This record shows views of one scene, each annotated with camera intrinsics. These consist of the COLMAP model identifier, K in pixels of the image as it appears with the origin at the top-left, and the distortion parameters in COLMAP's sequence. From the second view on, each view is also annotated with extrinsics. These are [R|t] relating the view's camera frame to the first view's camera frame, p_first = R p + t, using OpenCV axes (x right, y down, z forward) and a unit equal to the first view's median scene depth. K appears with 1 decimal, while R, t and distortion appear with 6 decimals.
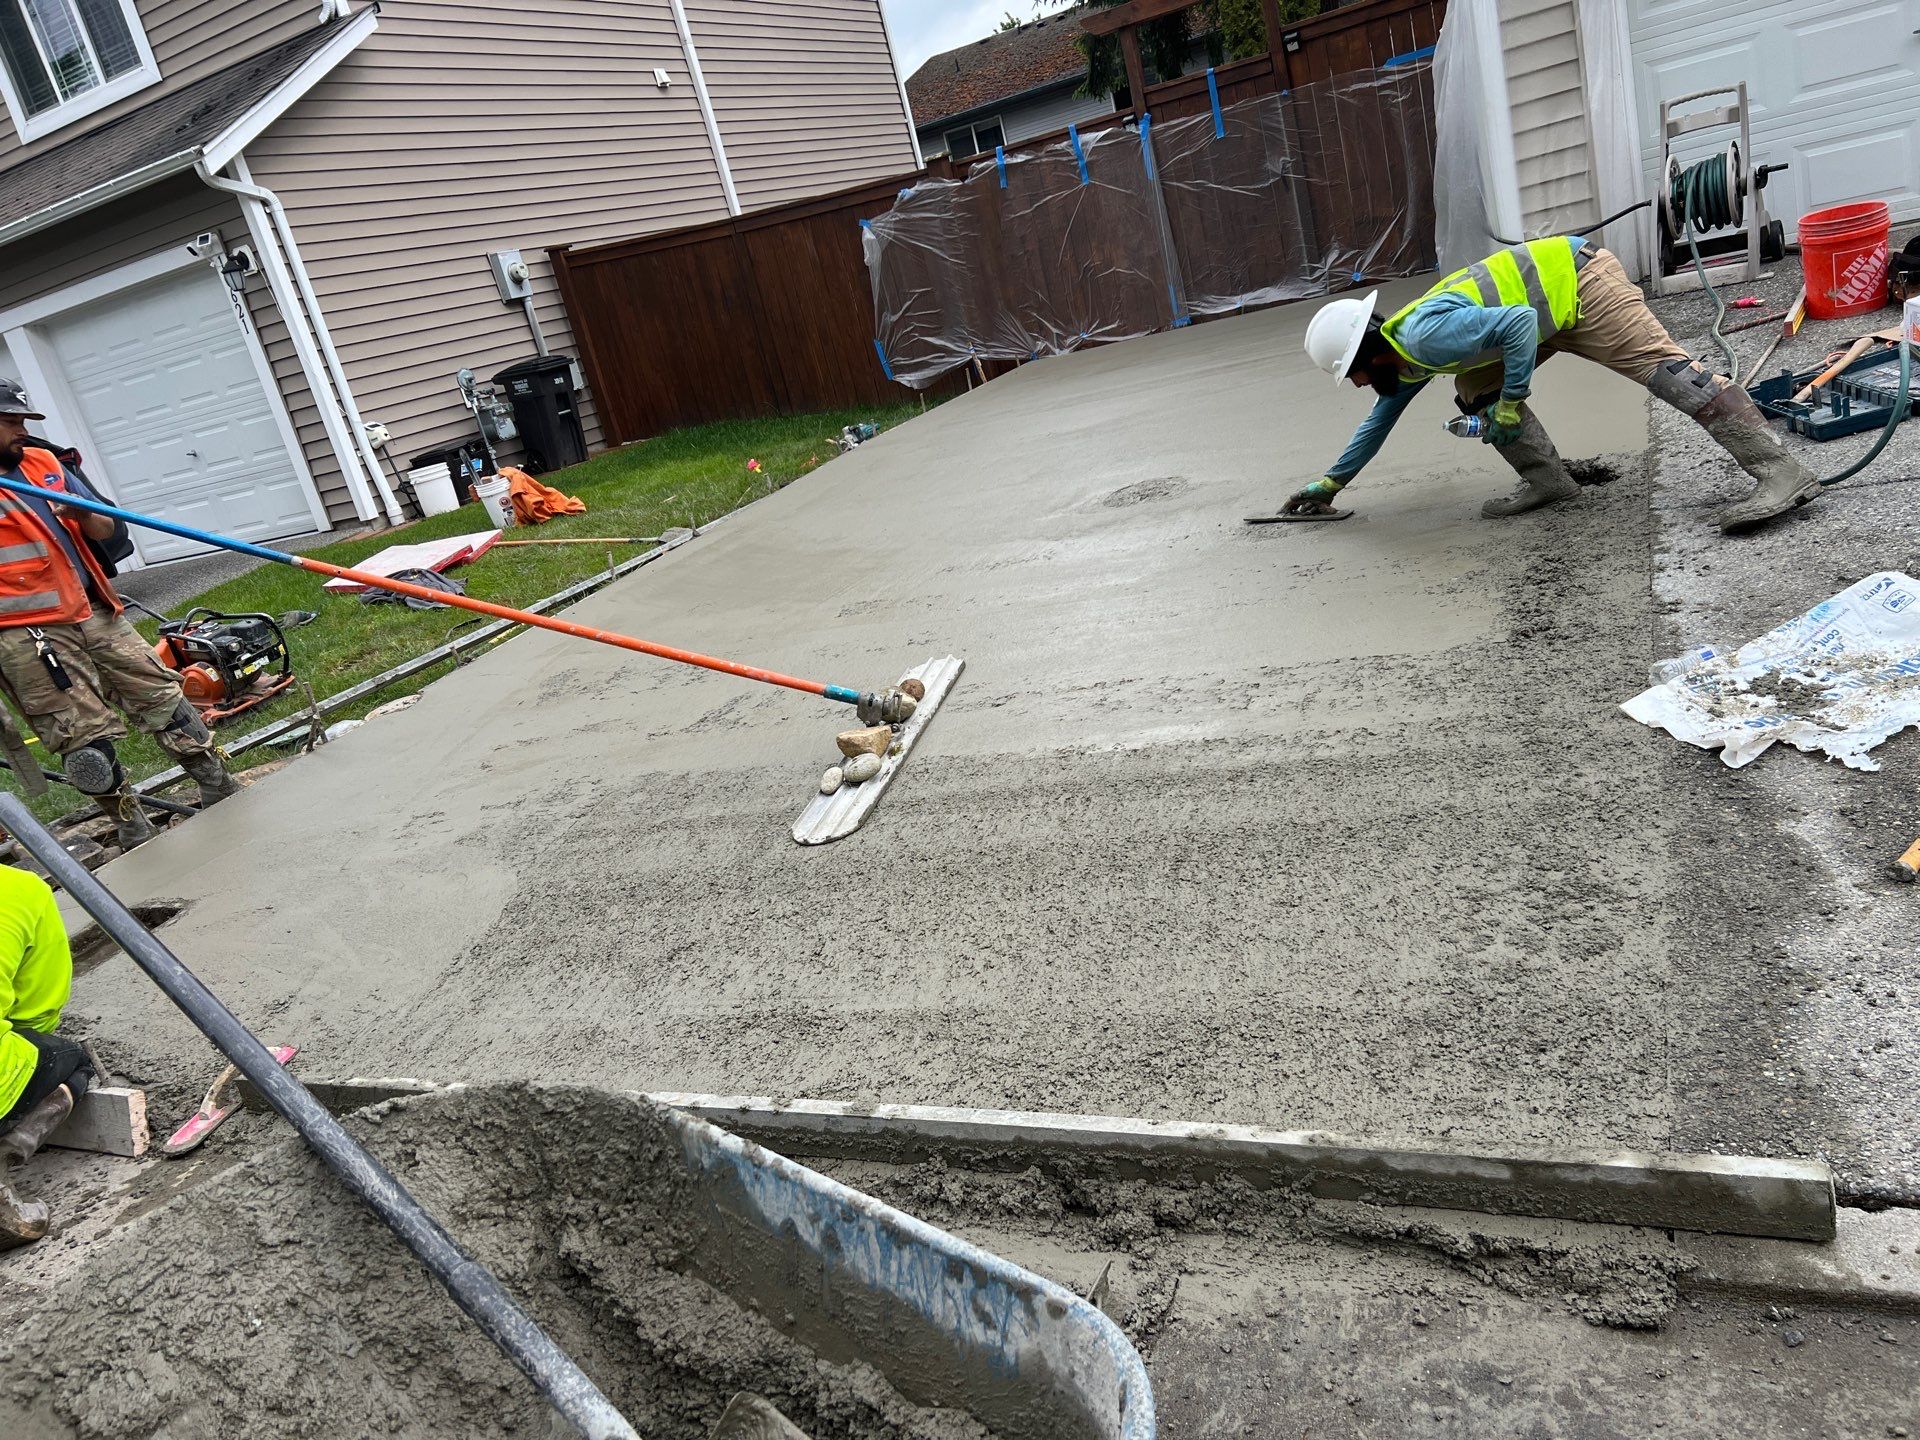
lens RADIAL K [[1438.3, 0, 968.0], [0, 1438.3, 721.4], [0, 0, 1]] dist [0.062867, -0.068843]
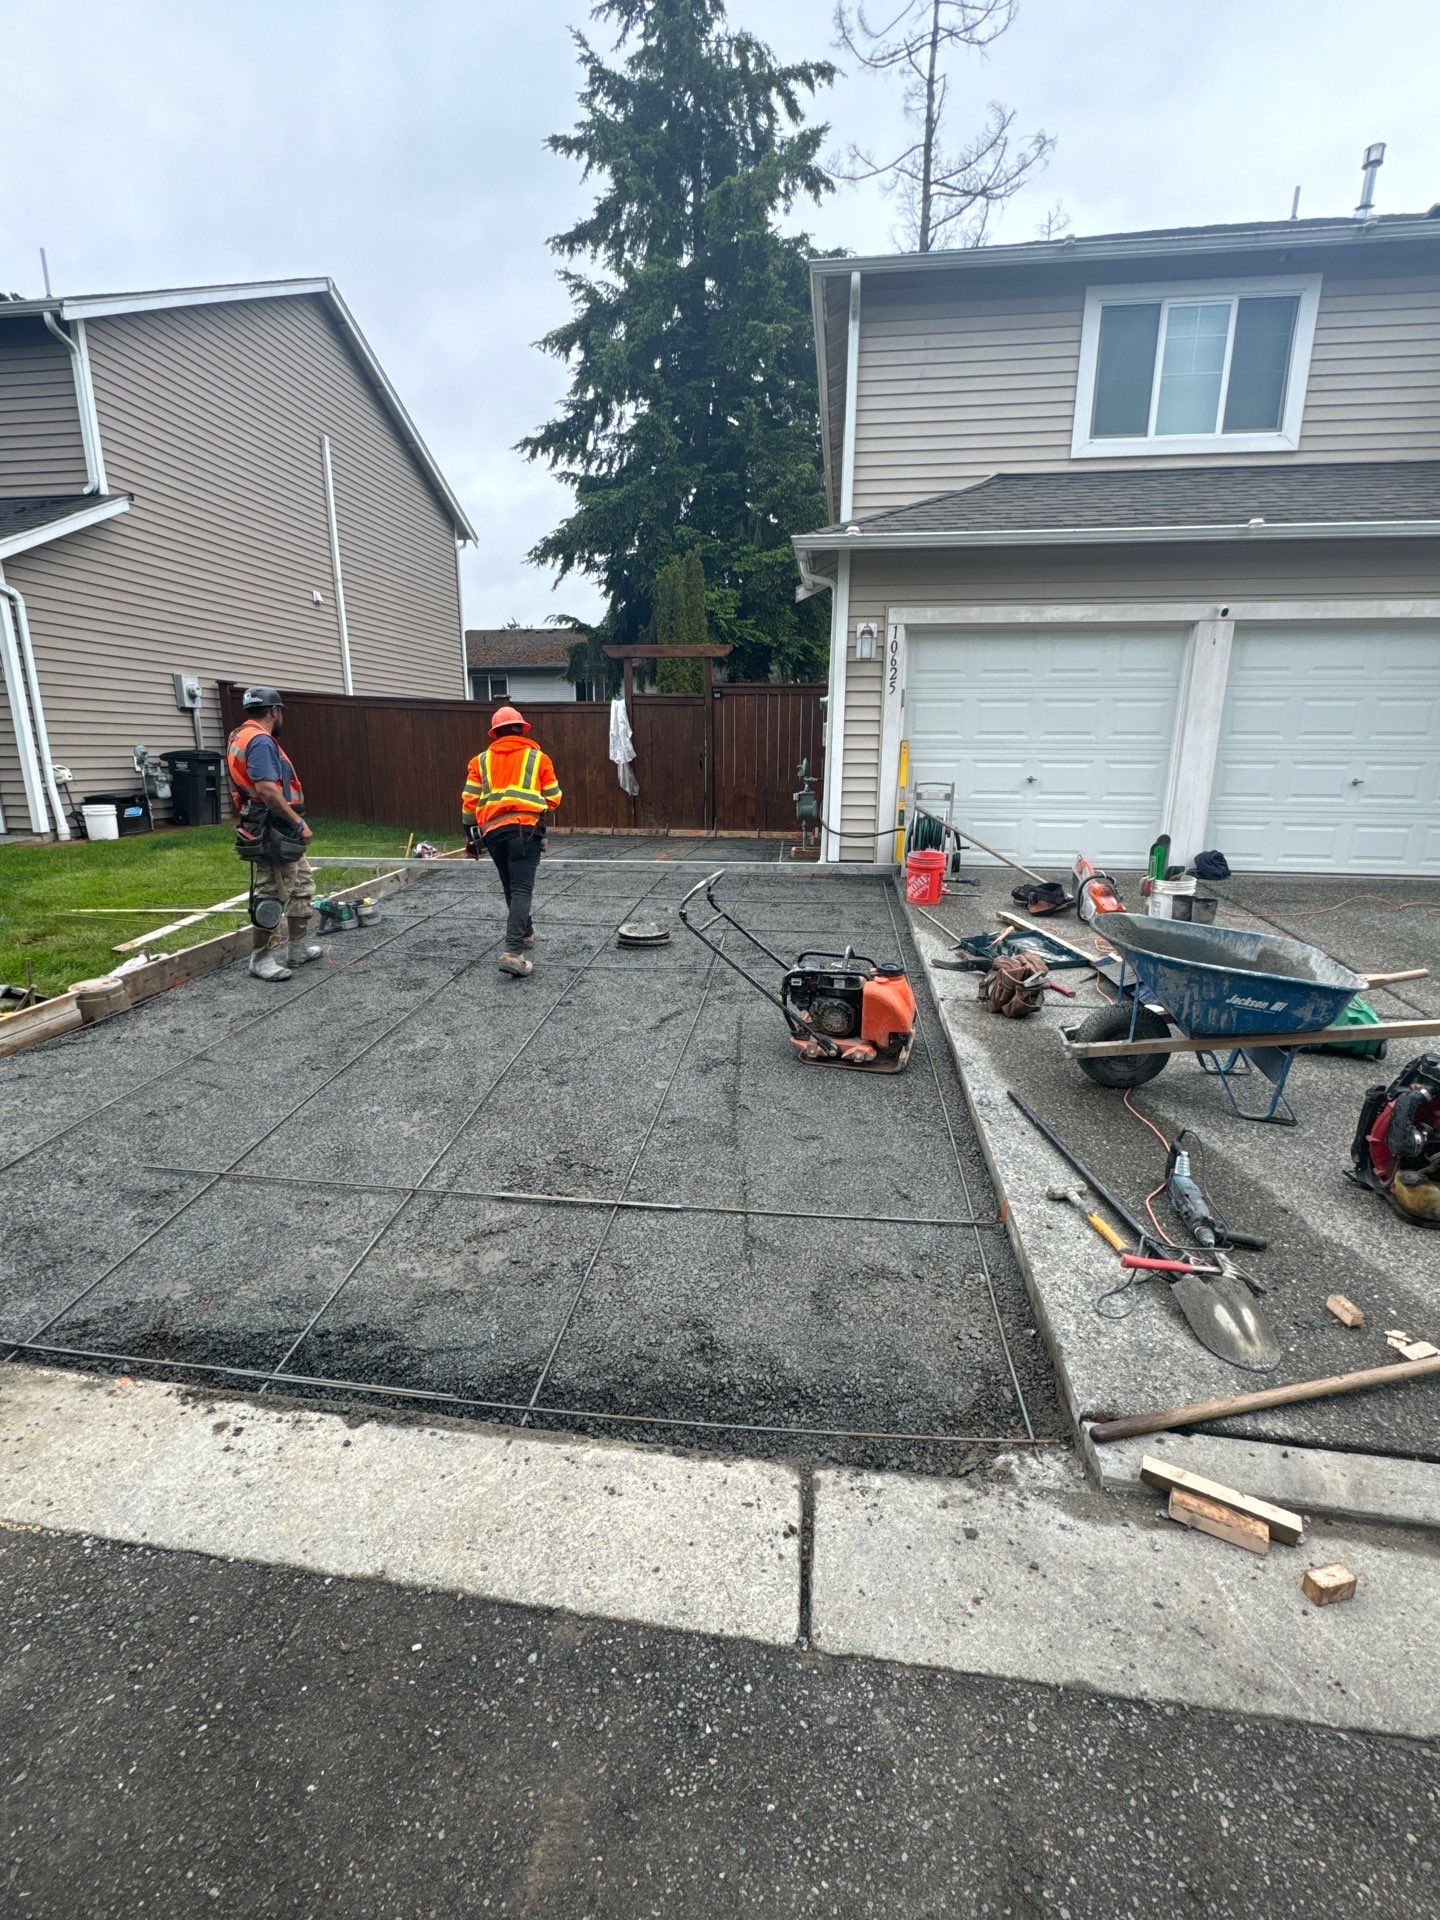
lens RADIAL K [[850.0, 0, 726.5], [0, 850.0, 961.5], [0, 0, 1]] dist [-0.001726, -0.000532]
pose [[0.925326, 0.169565, 0.339146, -0.062541], [-0.135269, 0.983205, -0.122512, -0.007628], [-0.354224, 0.067488, 0.932722, 0.025289]]
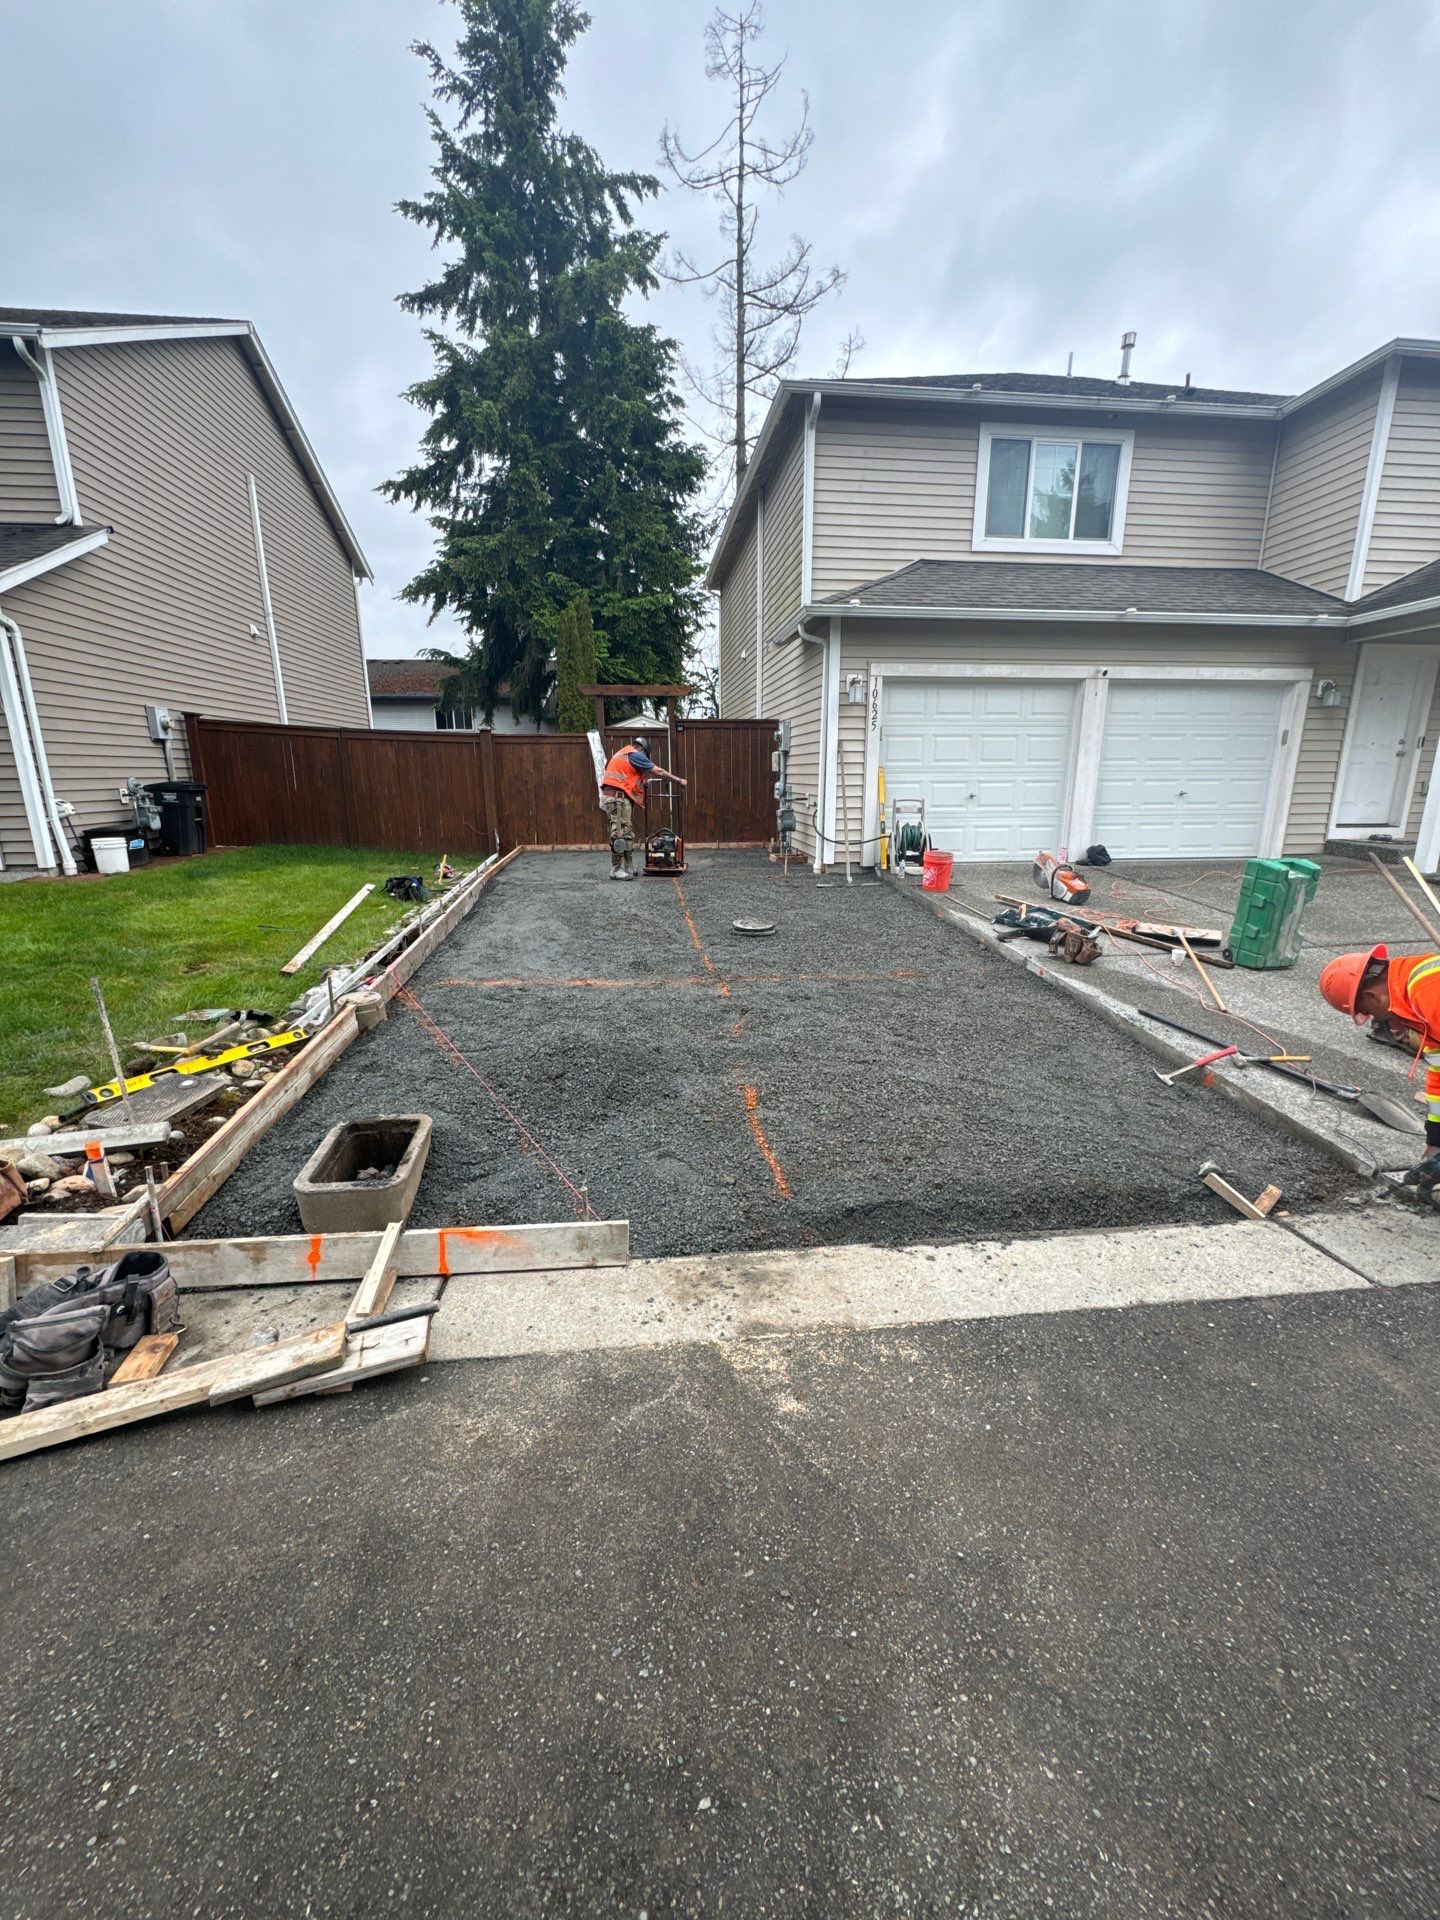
lens RADIAL K [[757.0, 0, 724.4], [0, 757.0, 961.1], [0, 0, 1]] dist [-0.003054, 0.000056]
pose [[0.826427, 0.105585, 0.553055, -0.270796], [-0.032650, 0.989594, -0.140137, 0.025679], [-0.562096, 0.097755, 0.821275, 0.073390]]
